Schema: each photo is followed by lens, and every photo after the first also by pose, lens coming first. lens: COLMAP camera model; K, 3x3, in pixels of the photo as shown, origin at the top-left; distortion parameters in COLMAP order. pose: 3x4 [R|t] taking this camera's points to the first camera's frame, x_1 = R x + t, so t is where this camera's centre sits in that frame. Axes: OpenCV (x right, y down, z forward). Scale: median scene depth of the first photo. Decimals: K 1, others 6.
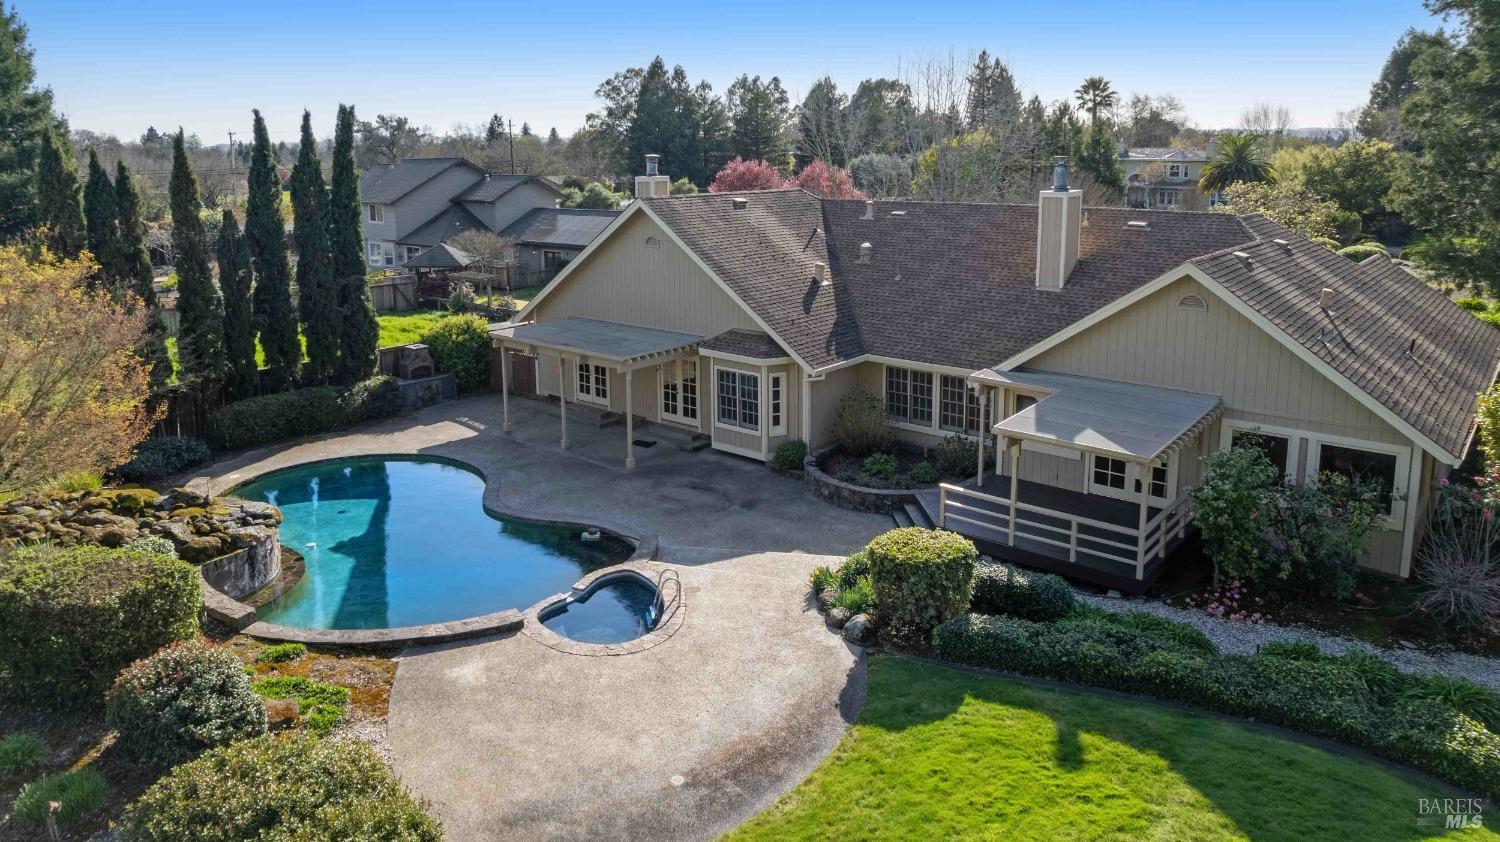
lens RADIAL K [[1026.3, 0, 724.1], [0, 1026.3, 327.8], [0, 0, 1]] dist [-0.056382, 0.000361]
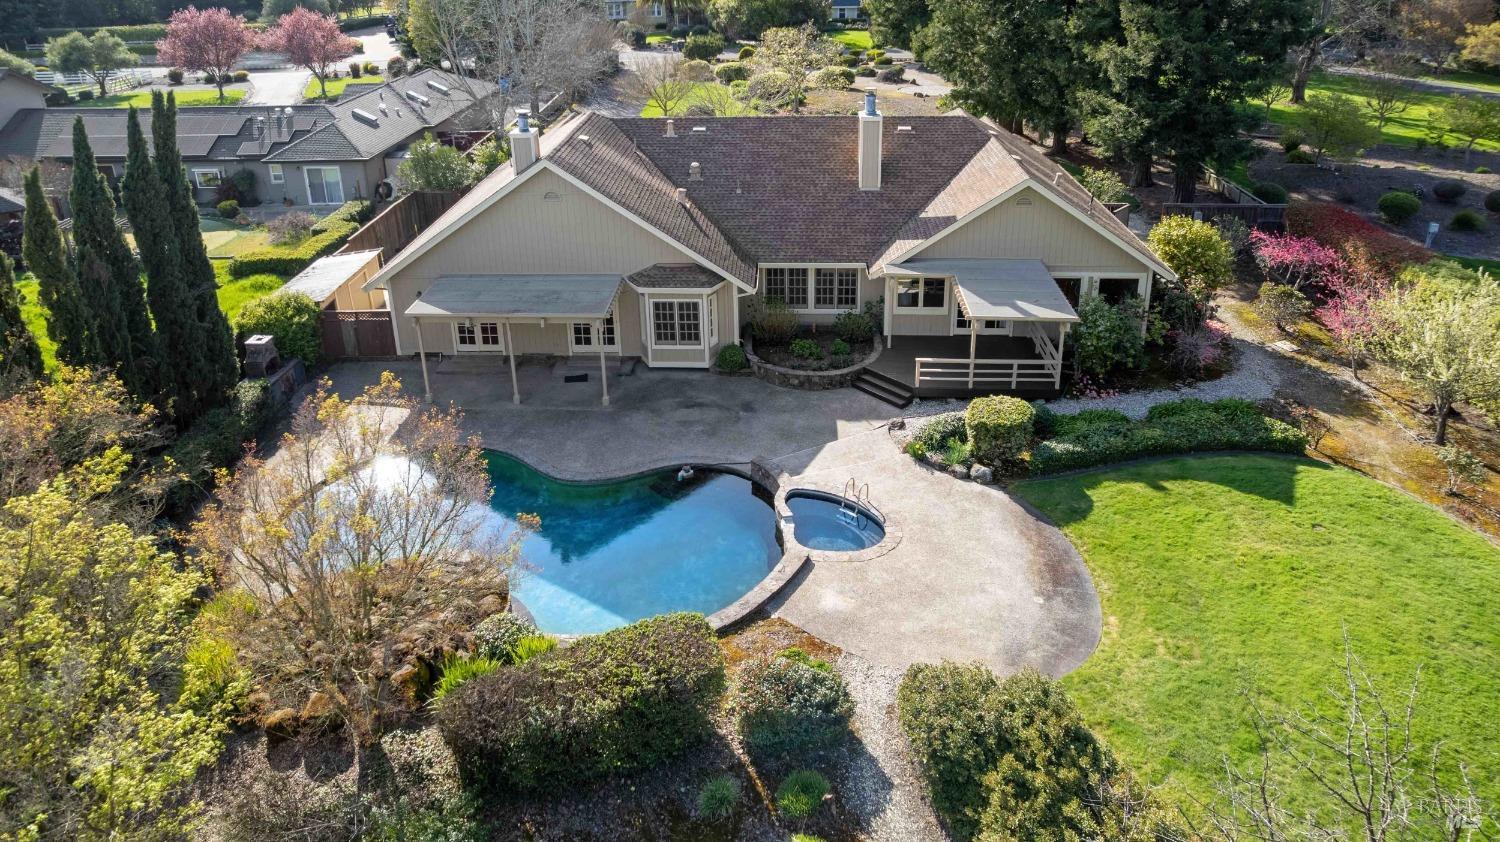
lens RADIAL K [[1026.3, 0, 724.1], [0, 1026.3, 327.8], [0, 0, 1]] dist [-0.056382, 0.000361]
pose [[0.780667, -0.248634, 0.573359, -0.661132], [0.118260, 0.959648, 0.255126, -0.233830], [-0.613656, -0.131363, 0.778569, 0.050715]]
